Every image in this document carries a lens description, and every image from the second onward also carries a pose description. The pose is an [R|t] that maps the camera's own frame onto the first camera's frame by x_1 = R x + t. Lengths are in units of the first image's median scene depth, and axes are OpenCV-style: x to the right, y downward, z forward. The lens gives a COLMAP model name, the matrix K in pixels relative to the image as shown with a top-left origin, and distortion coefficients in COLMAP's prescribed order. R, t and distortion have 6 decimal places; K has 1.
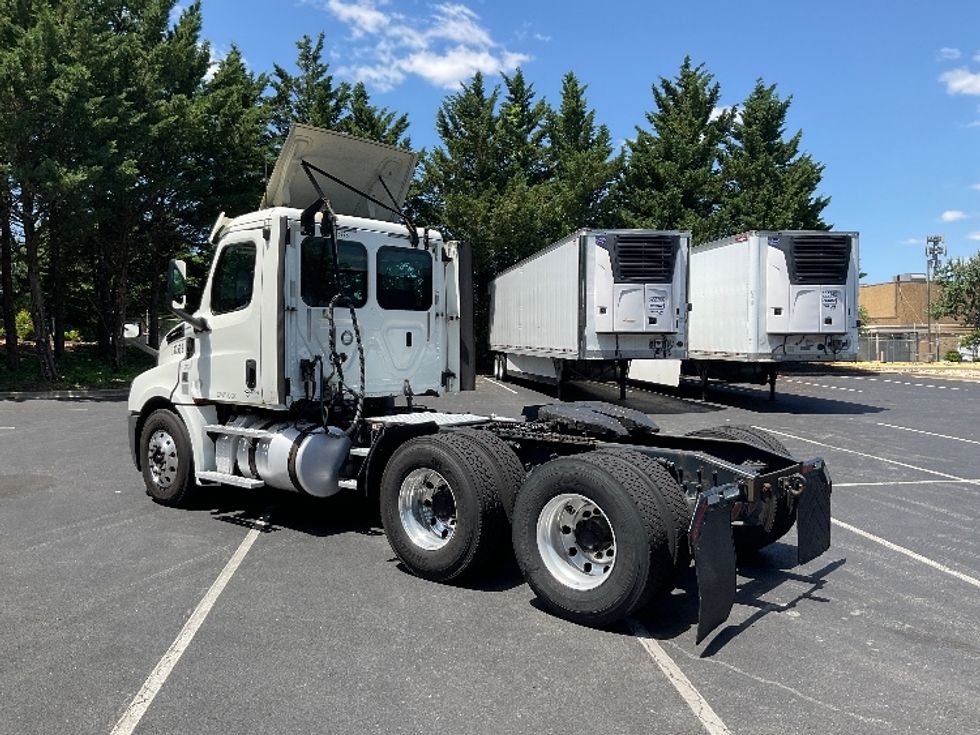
lens RADIAL K [[808.4, 0, 486.5], [0, 808.4, 364.2], [0, 0, 1]] dist [0.129595, -0.254291]
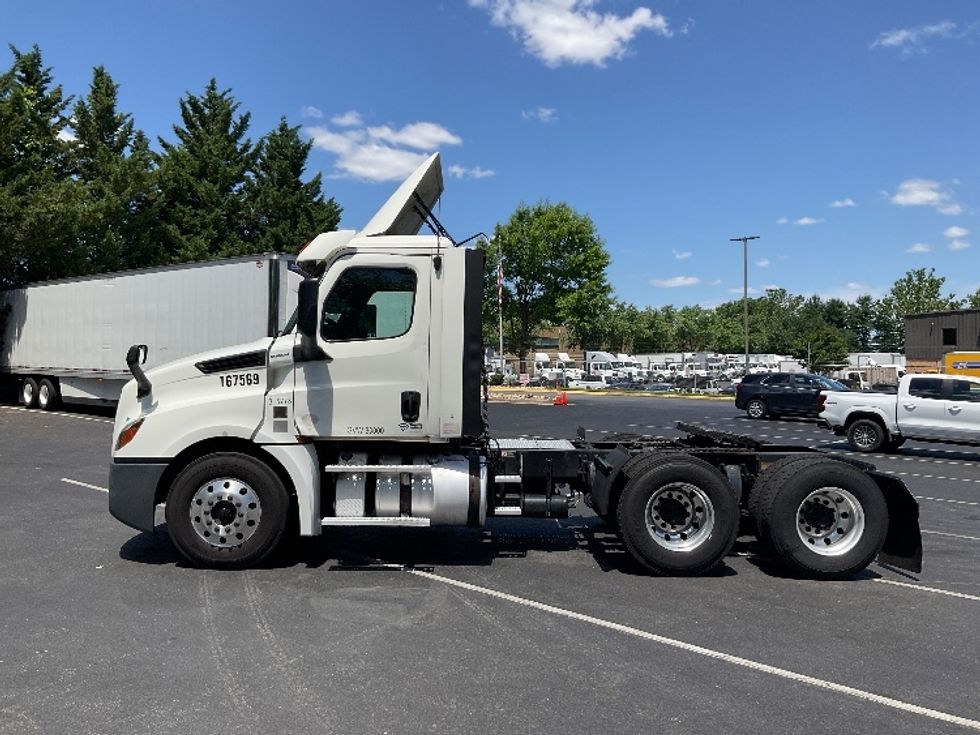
lens RADIAL K [[808.4, 0, 486.5], [0, 808.4, 364.2], [0, 0, 1]] dist [0.129595, -0.254291]
pose [[0.738061, 0.008018, 0.674686, -0.362696], [0.009505, 0.999707, -0.022278, -0.006238], [-0.674667, 0.022855, 0.737769, 0.100192]]
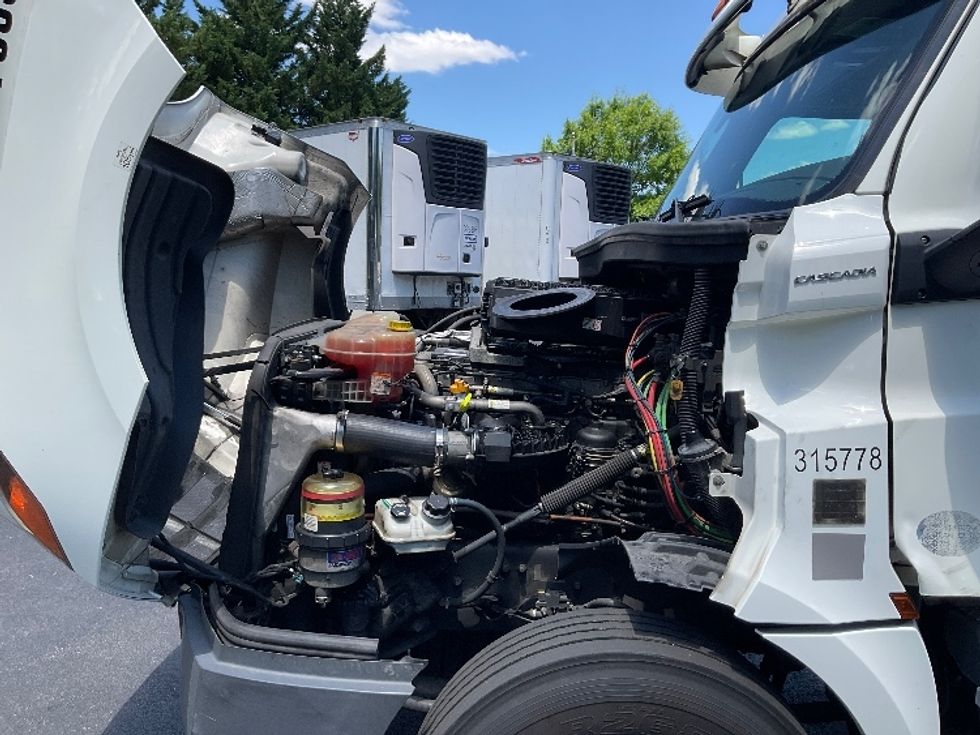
lens RADIAL K [[813.2, 0, 490.0], [0, 813.2, 367.5], [0, 0, 1]] dist [0.101870, -0.266456]
pose [[0.759227, -0.056837, 0.648340, -0.266795], [0.000458, 0.996226, 0.086799, -0.018057], [-0.650826, -0.065603, 0.756387, 0.412727]]
